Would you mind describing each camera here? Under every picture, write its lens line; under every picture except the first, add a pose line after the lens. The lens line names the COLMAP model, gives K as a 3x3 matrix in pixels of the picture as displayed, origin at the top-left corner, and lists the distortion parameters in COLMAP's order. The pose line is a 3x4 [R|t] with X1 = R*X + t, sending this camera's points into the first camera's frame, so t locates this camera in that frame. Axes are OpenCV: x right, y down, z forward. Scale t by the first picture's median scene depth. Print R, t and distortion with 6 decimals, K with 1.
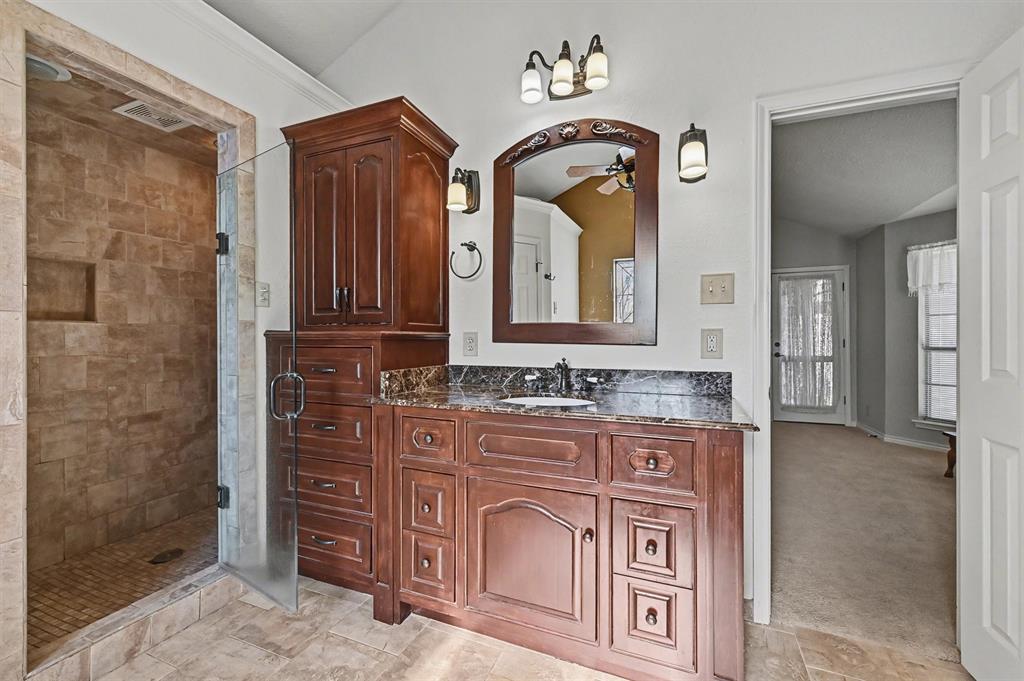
lens RADIAL K [[406.8, 0, 532.3], [0, 406.8, 337.5], [0, 0, 1]] dist [-0.001400, 0.000080]
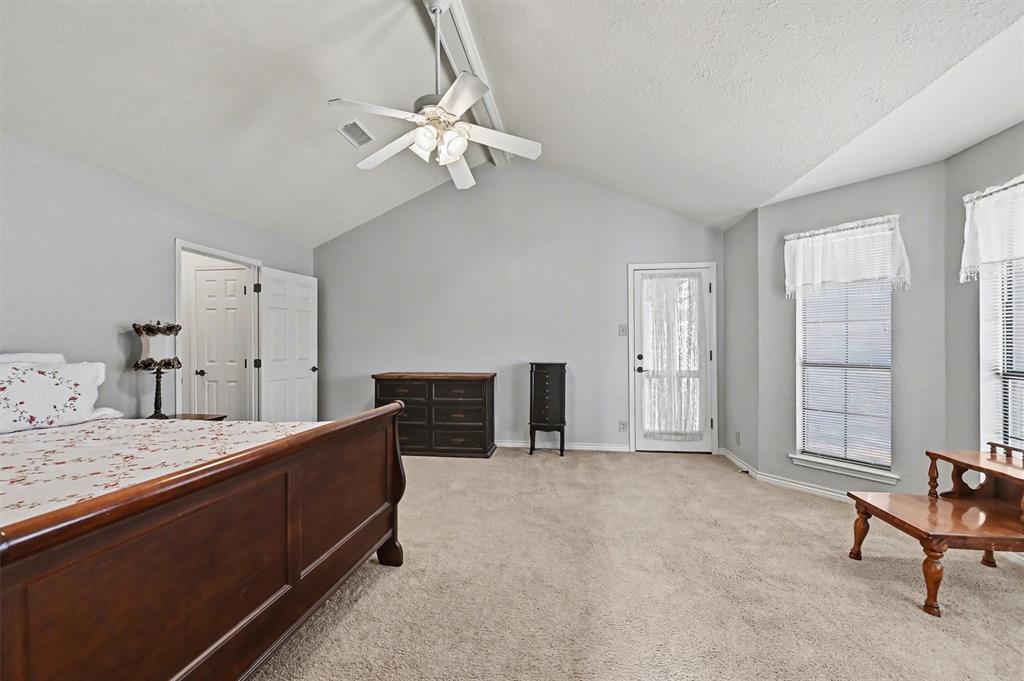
lens RADIAL K [[406.8, 0, 515.0], [0, 406.8, 341.4], [0, 0, 1]] dist [-0.001400, 0.000080]
pose [[0.976144, 0.004364, 0.217082, 0.181232], [-0.002674, 0.999964, -0.008079, -0.007752], [-0.217110, 0.007306, 0.976120, 0.257332]]
